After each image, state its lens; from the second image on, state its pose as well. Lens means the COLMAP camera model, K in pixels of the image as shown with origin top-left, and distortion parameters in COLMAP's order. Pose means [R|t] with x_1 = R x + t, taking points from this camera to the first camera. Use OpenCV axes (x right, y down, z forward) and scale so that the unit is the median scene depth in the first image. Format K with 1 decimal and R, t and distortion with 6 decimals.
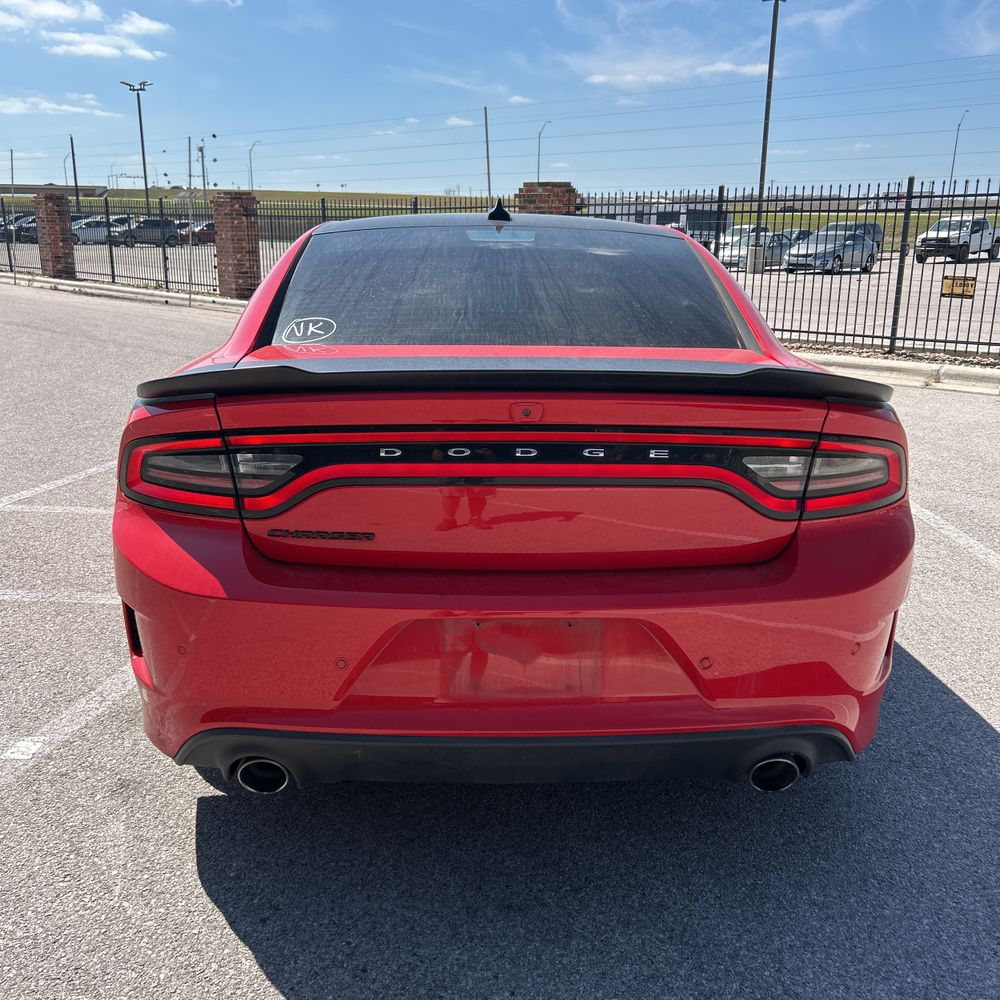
lens RADIAL K [[1007.0, 0, 500.0], [0, 1007.0, 500.0], [0, 0, 1]] dist [0.013628, -0.011266]
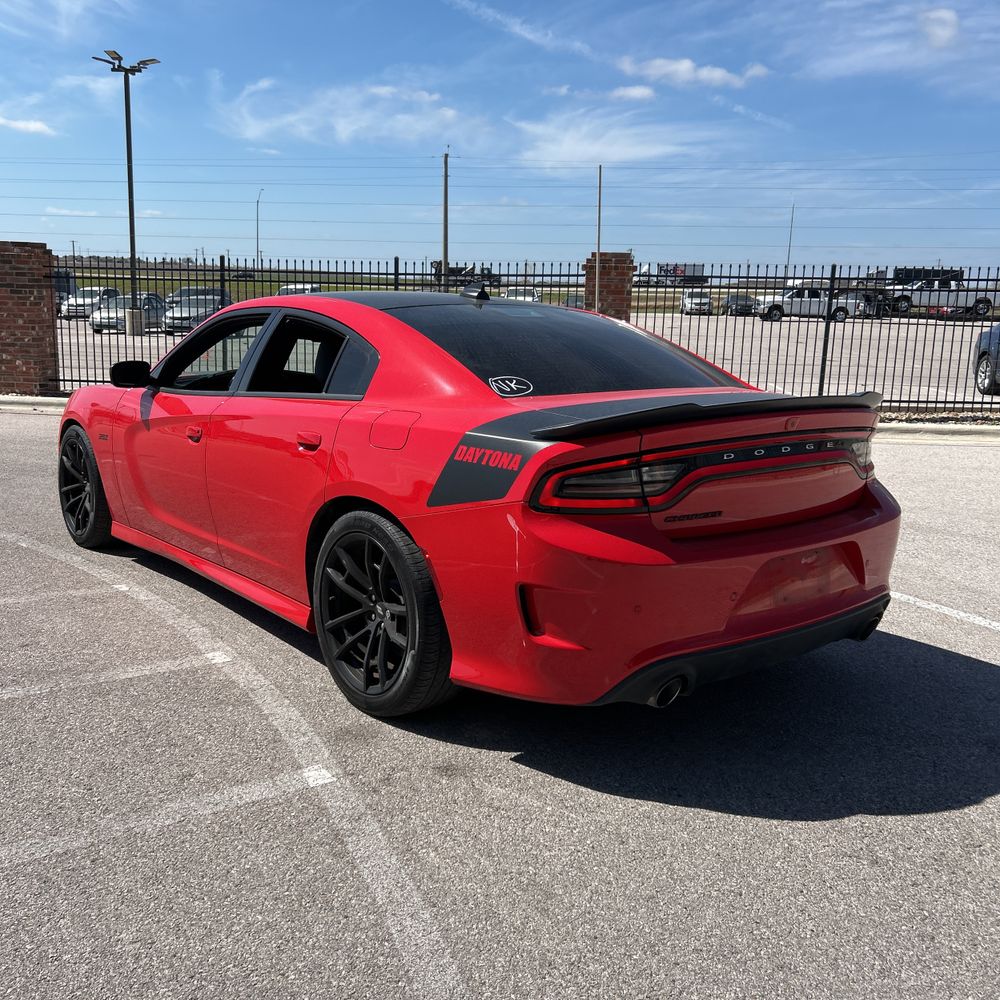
lens RADIAL K [[1007.0, 0, 500.0], [0, 1007.0, 500.0], [0, 0, 1]] dist [0.013628, -0.011266]
pose [[0.787228, -0.103414, 0.607929, -0.255558], [0.138879, 0.990244, -0.011389, -0.002393], [-0.600820, 0.093394, 0.793910, -0.000970]]
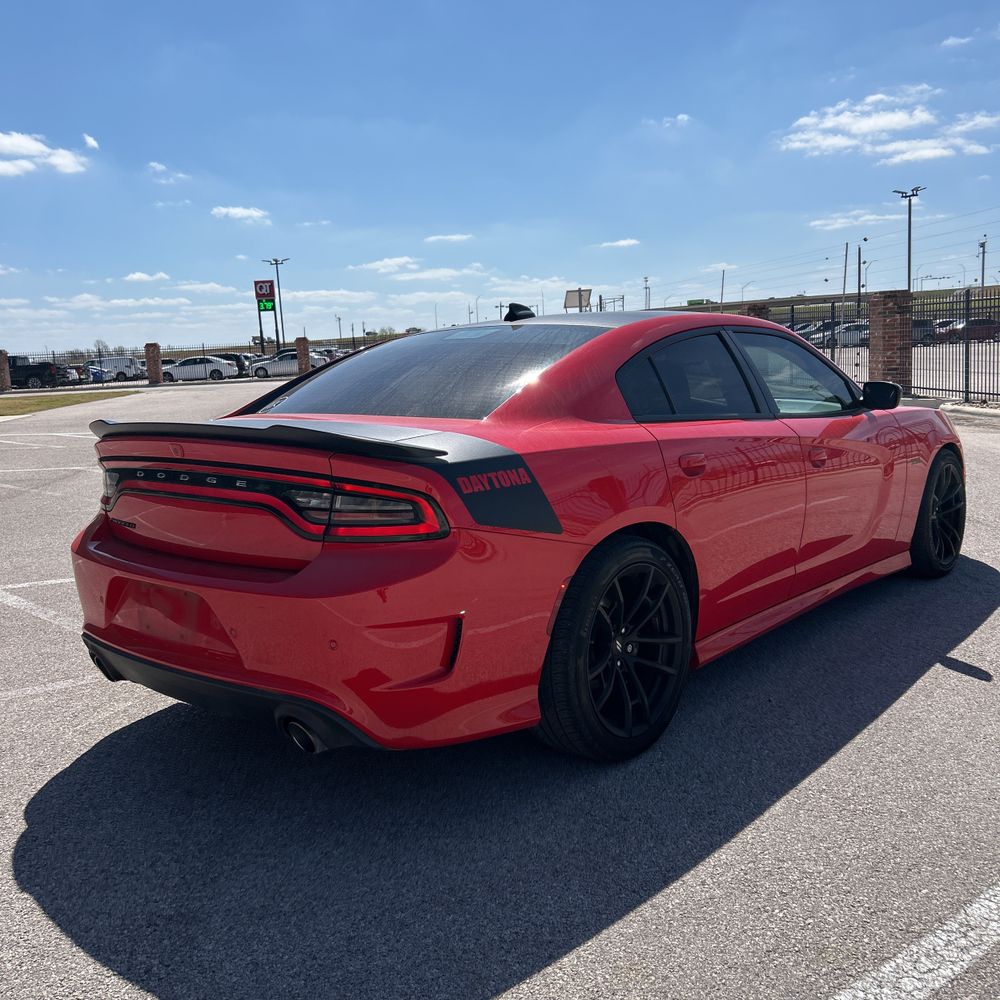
lens RADIAL K [[1007.0, 0, 500.0], [0, 1007.0, 500.0], [0, 0, 1]] dist [0.013628, -0.011266]
pose [[0.746825, 0.061276, -0.662191, 0.268046], [-0.124823, 0.990965, -0.049077, 0.000239], [0.653201, 0.119308, 0.747726, 0.033408]]
